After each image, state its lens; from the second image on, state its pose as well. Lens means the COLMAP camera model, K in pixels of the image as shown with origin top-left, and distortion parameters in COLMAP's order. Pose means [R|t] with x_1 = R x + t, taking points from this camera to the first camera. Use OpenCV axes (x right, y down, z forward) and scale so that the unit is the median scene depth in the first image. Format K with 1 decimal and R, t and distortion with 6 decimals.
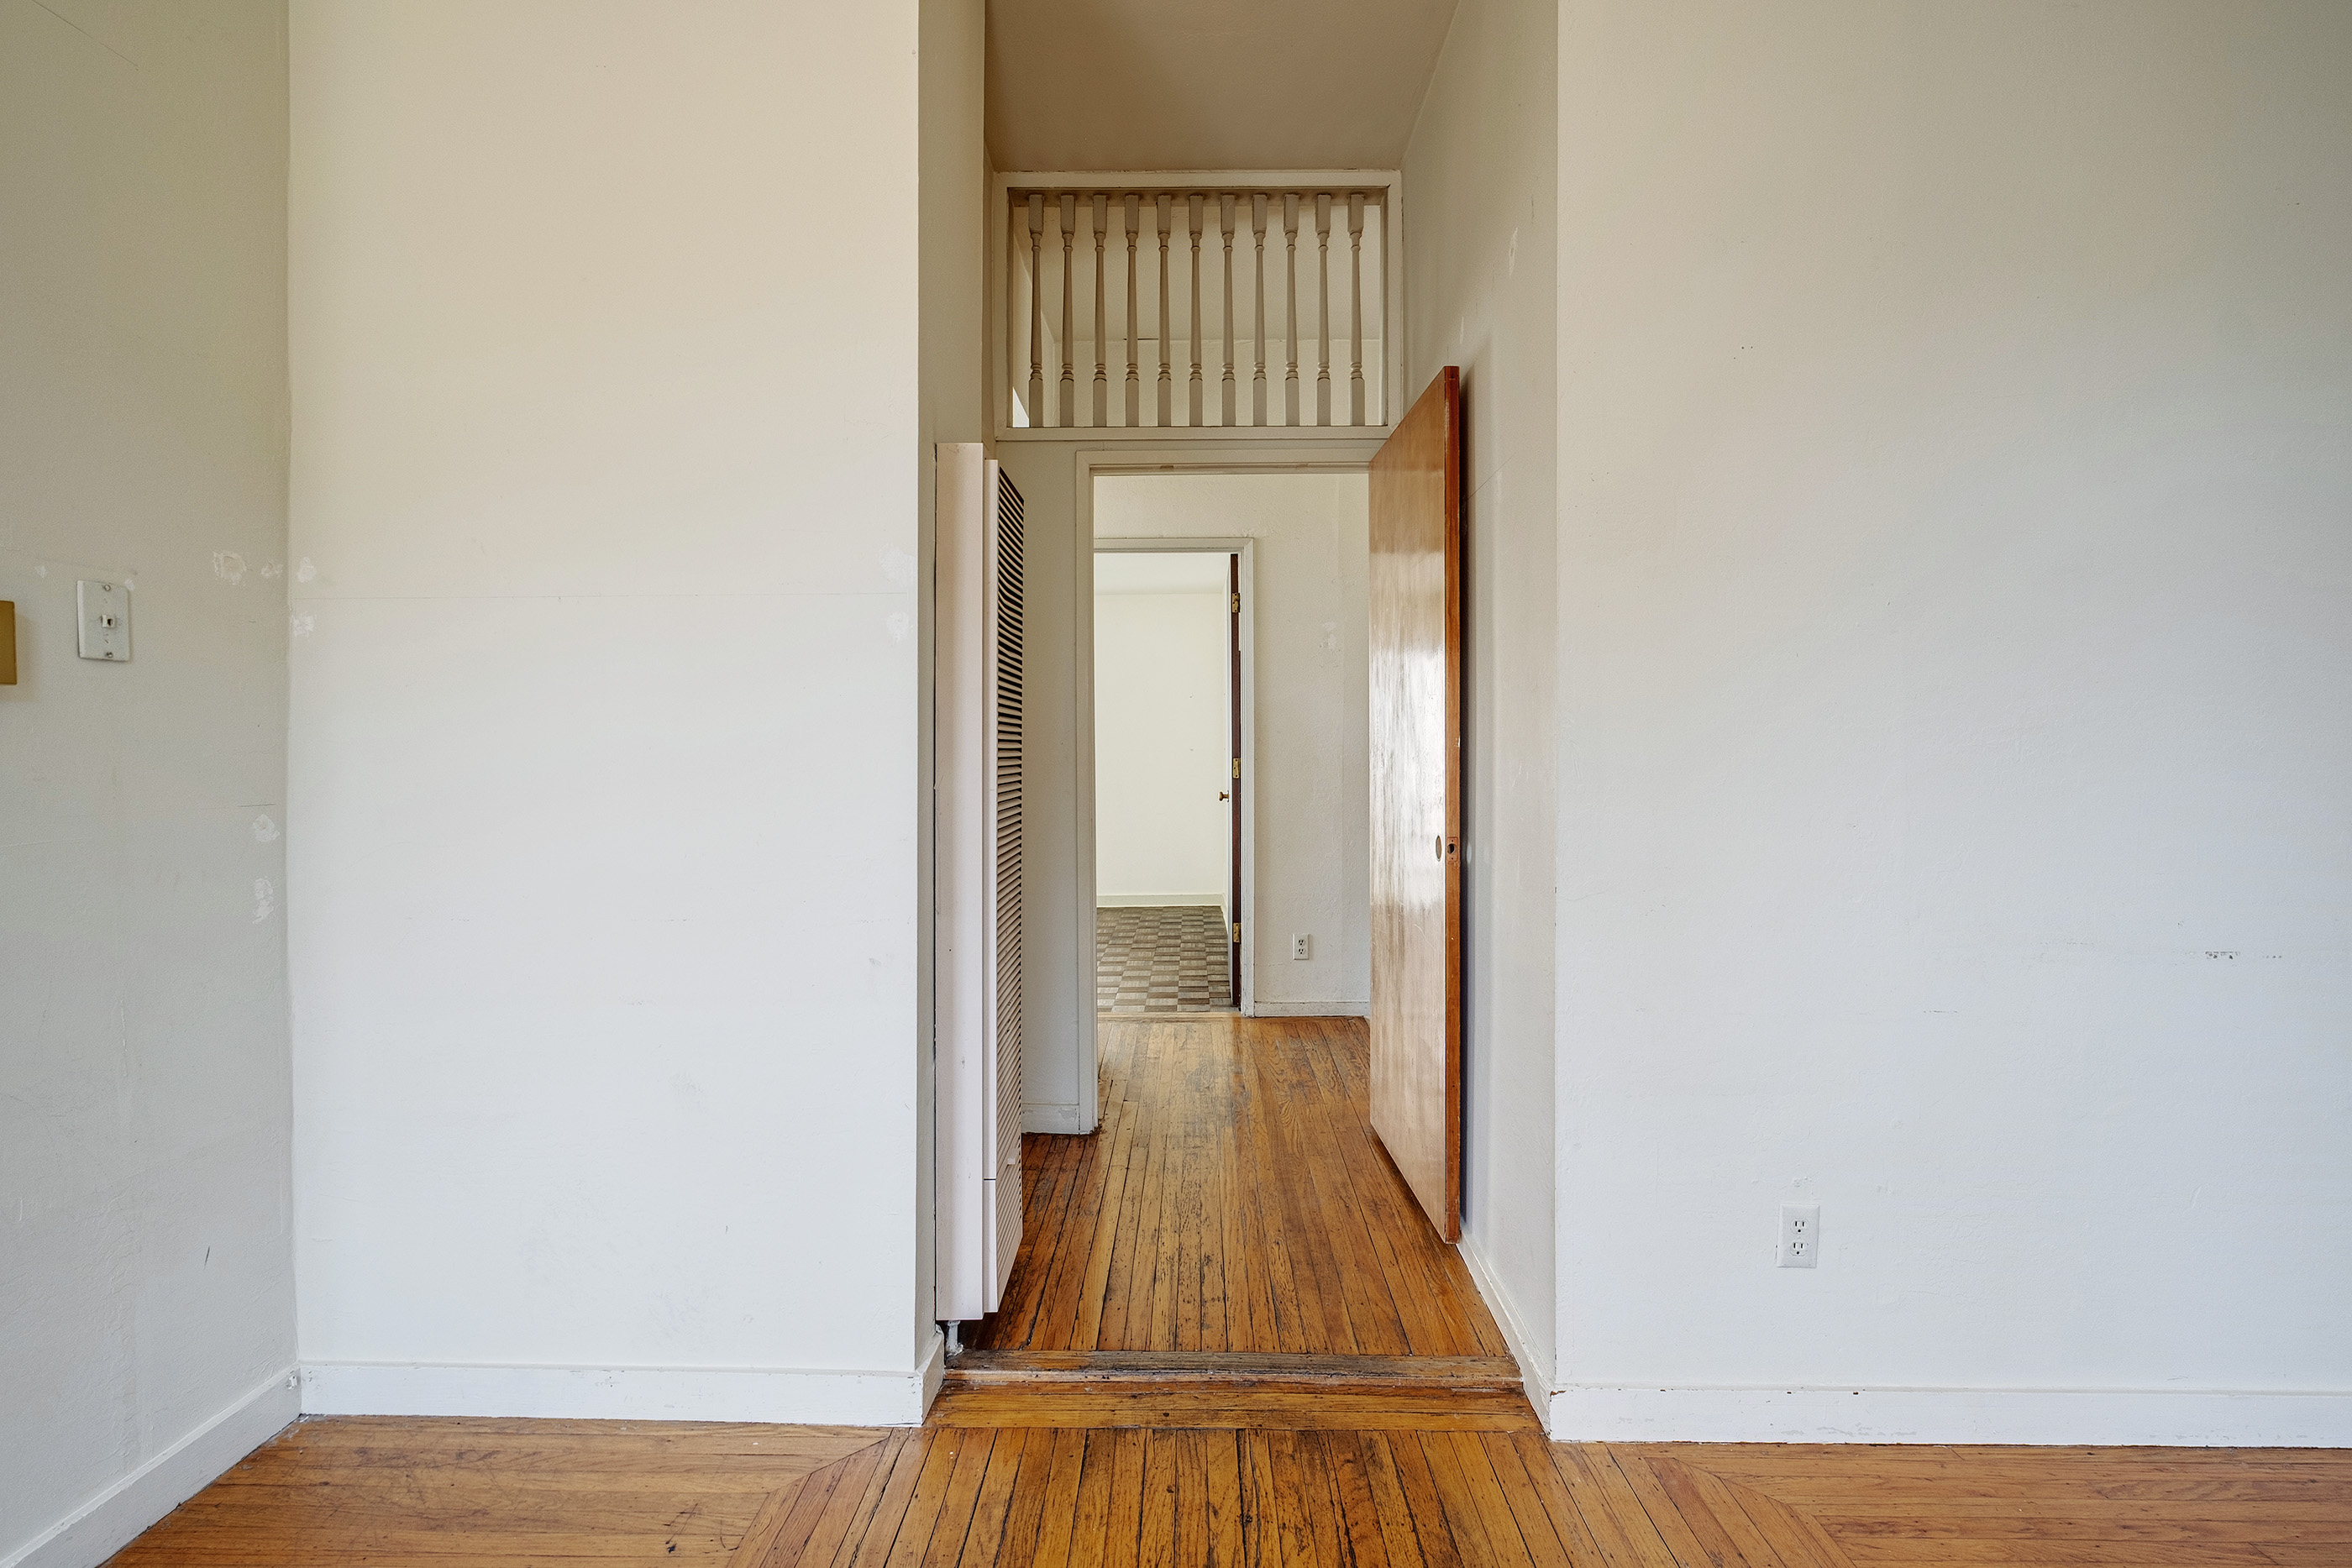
lens RADIAL K [[1176.1, 0, 1173.3], [0, 1176.1, 768.1], [0, 0, 1]] dist [0.000261, -0.000343]
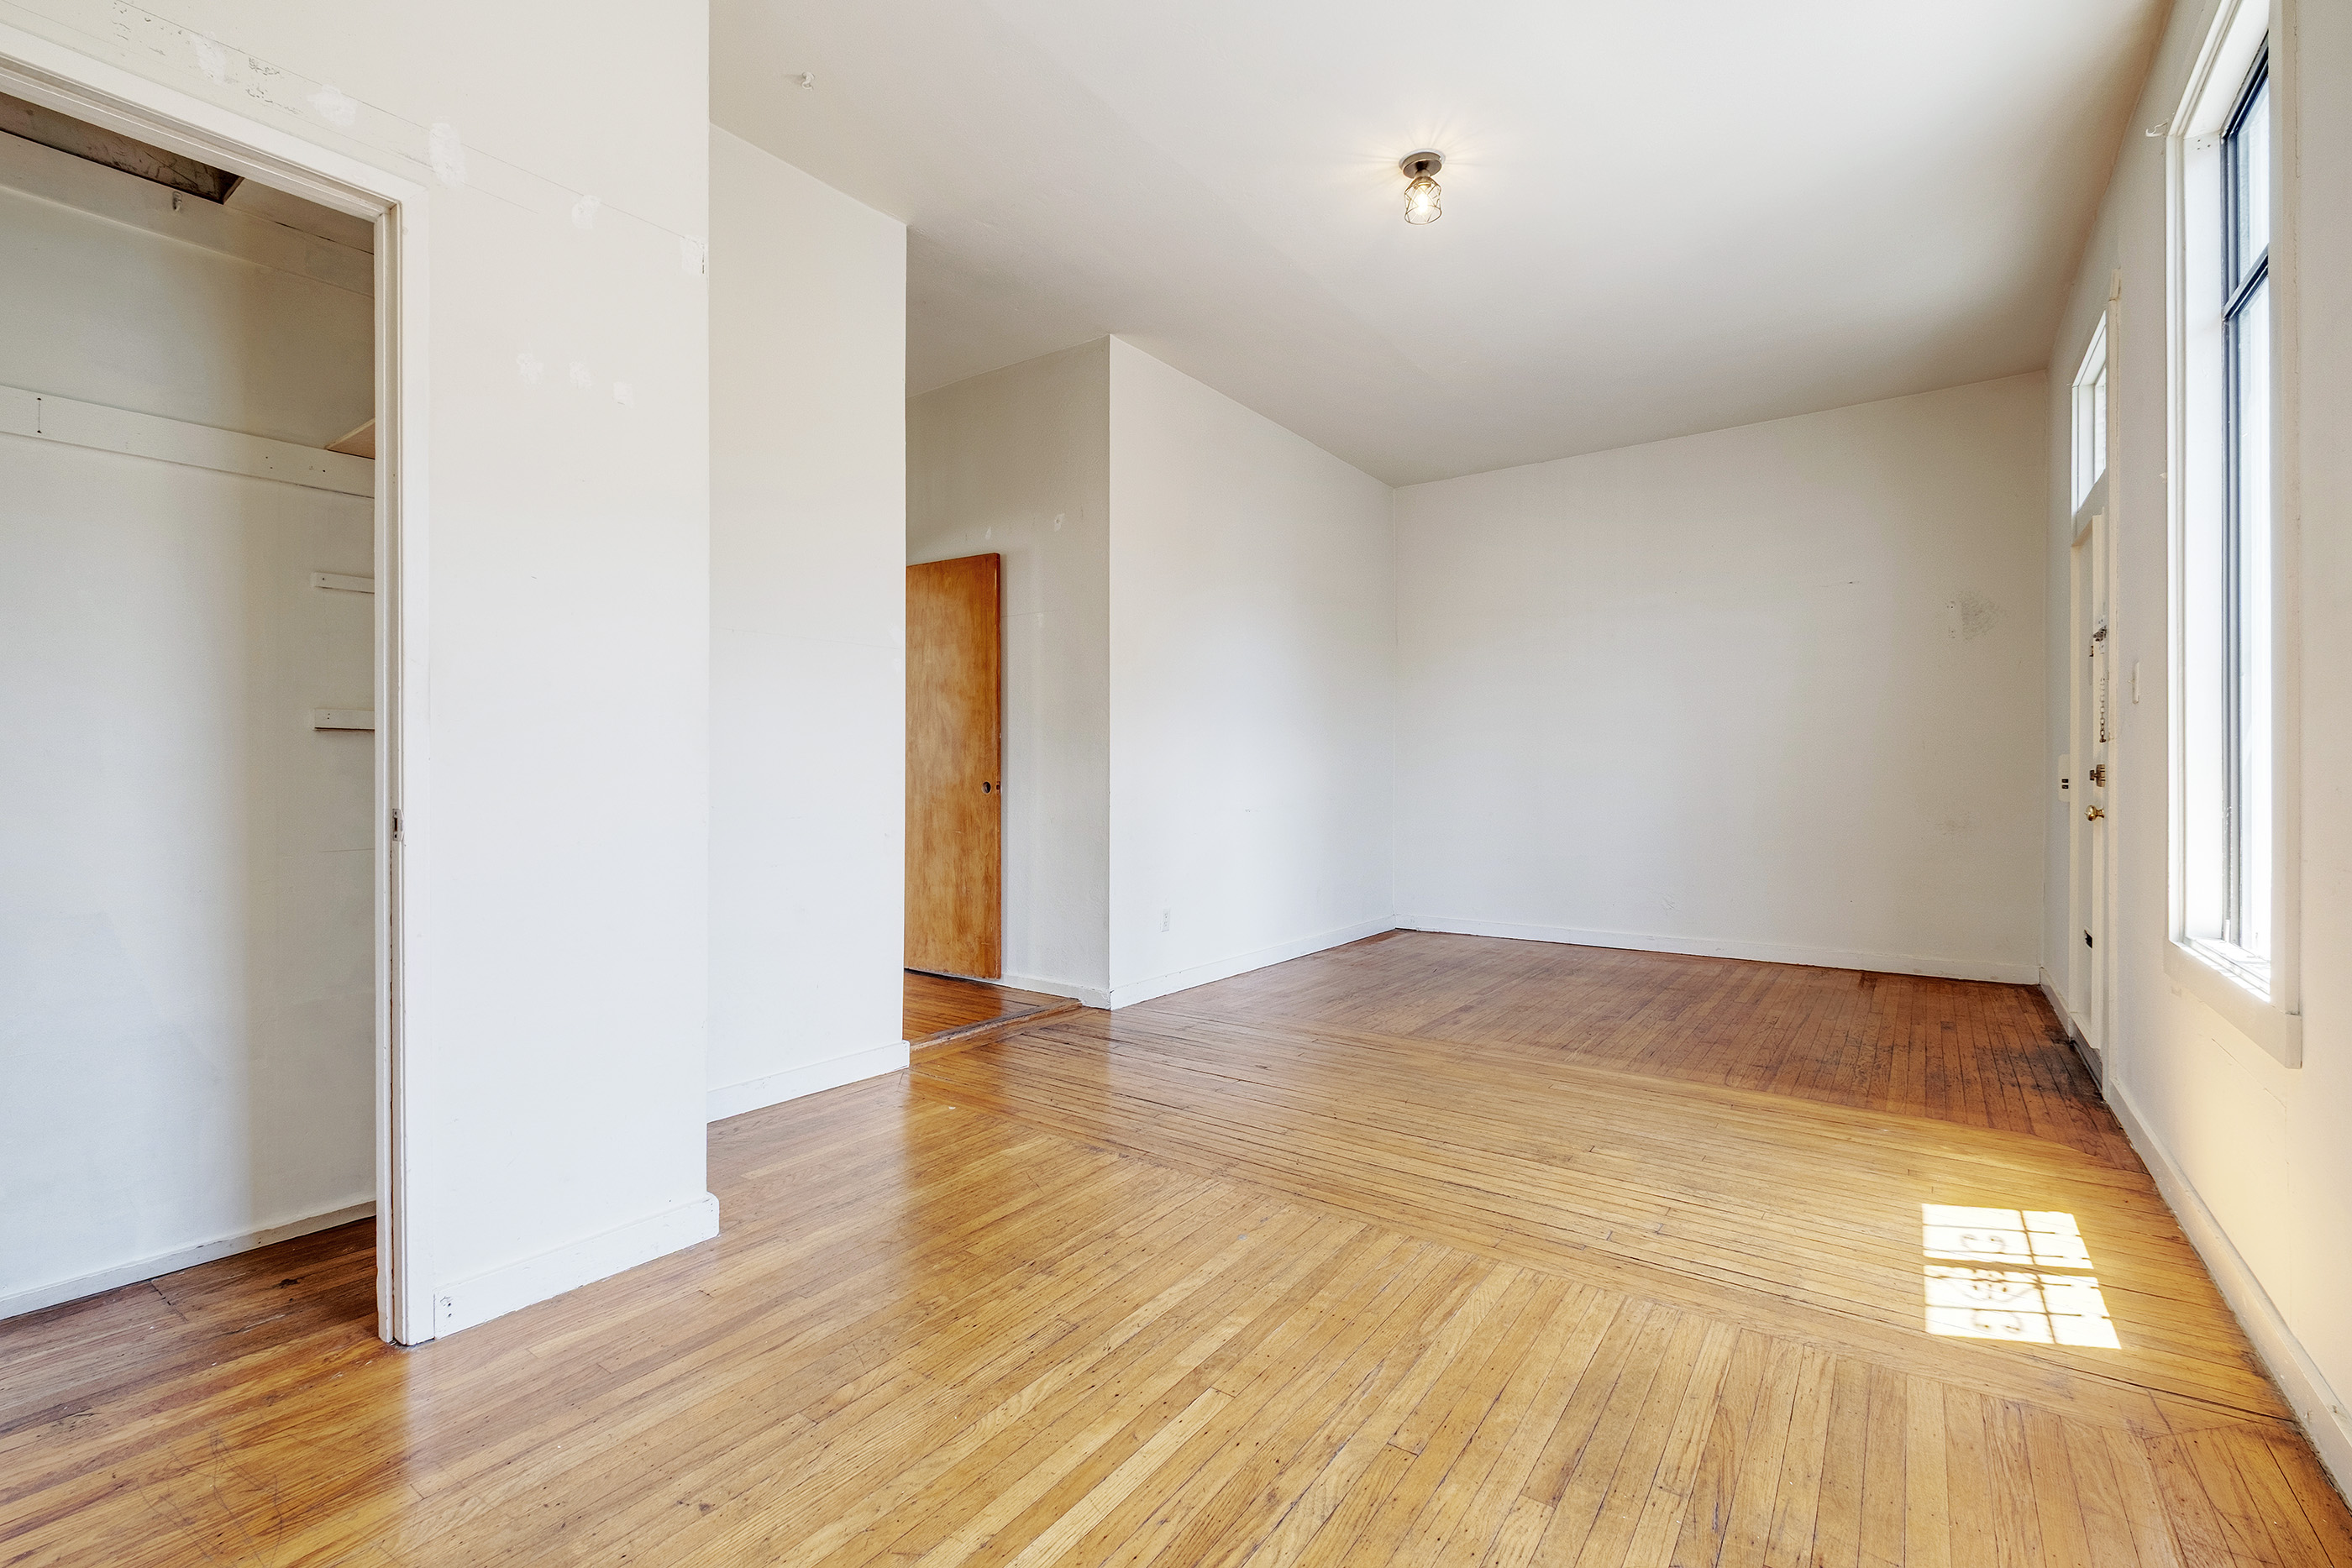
lens RADIAL K [[1028.5, 0, 1184.3], [0, 1028.5, 774.7], [0, 0, 1]] dist [0.000866, -0.001043]
pose [[0.566774, 0.002985, 0.823868, -1.401390], [0.005465, 0.999958, -0.007383, 0.080891], [-0.823855, 0.008687, 0.566734, -0.381839]]
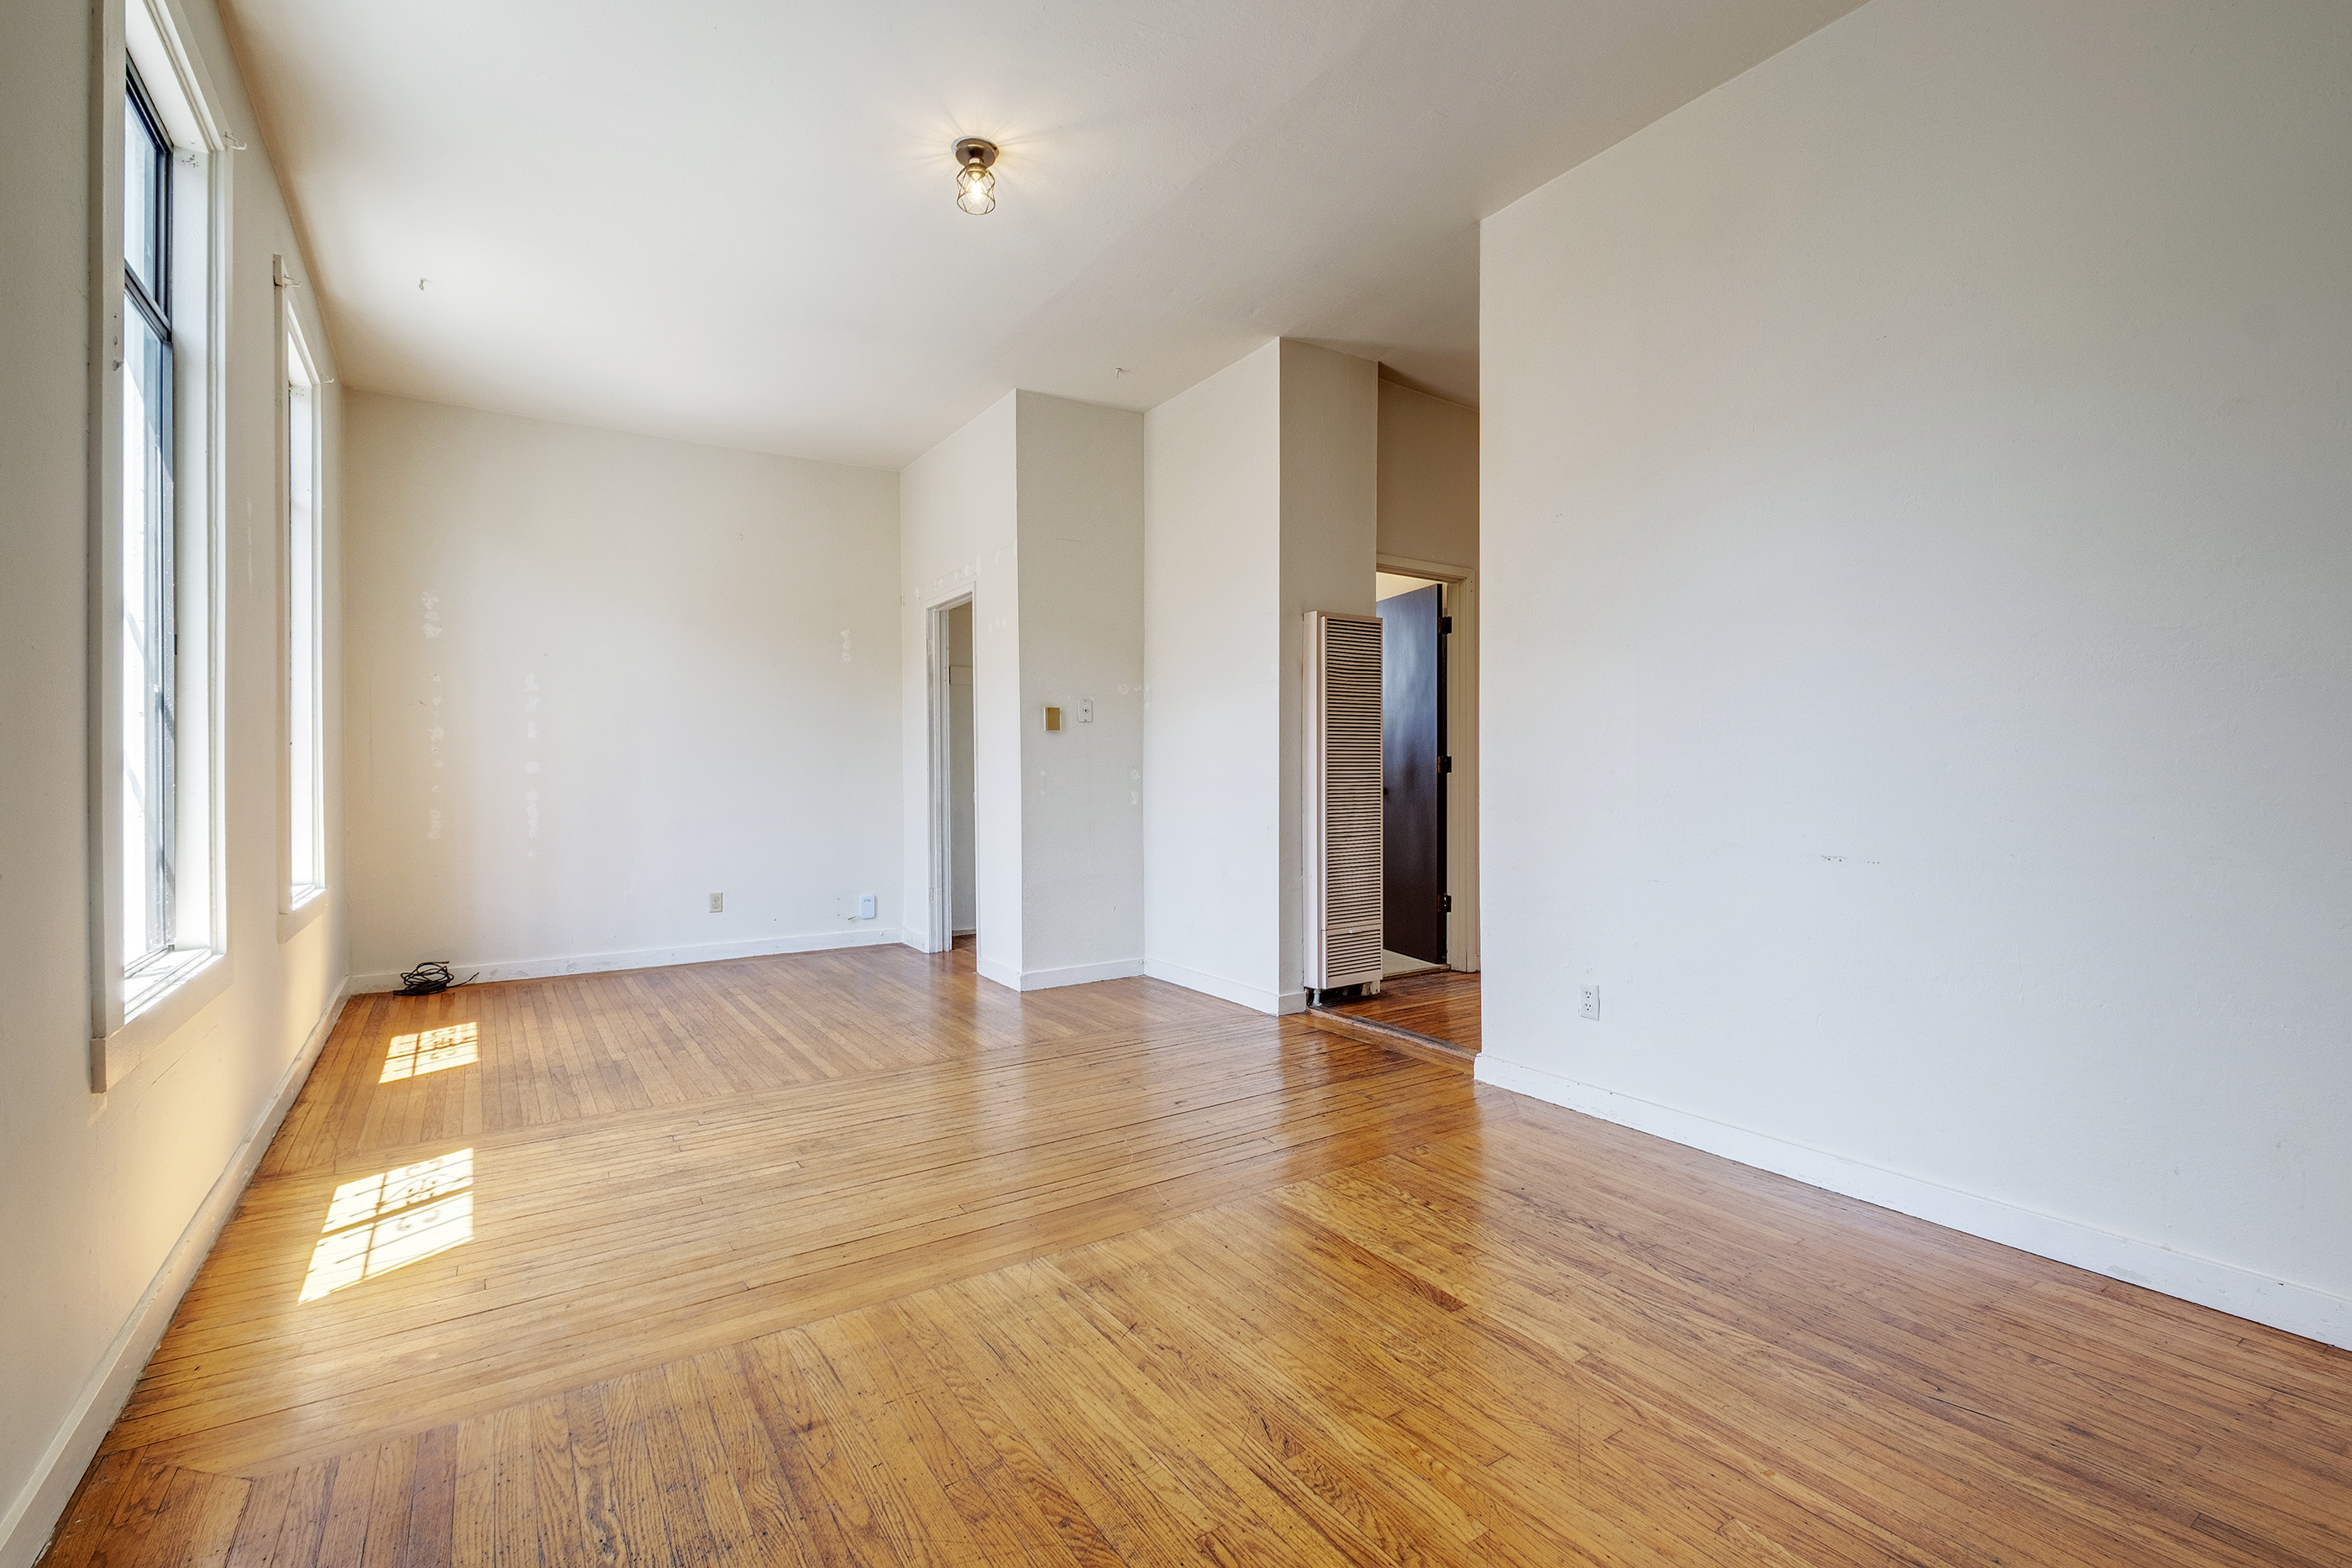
lens RADIAL K [[1040.5, 0, 1184.2], [0, 1040.5, 779.7], [0, 0, 1]] dist [0.001804, -0.000164]
pose [[0.571911, 0.004061, -0.820306, 1.475185], [-0.004700, 0.999988, 0.001673, 0.059096], [0.820302, 0.002898, 0.571923, -0.419880]]
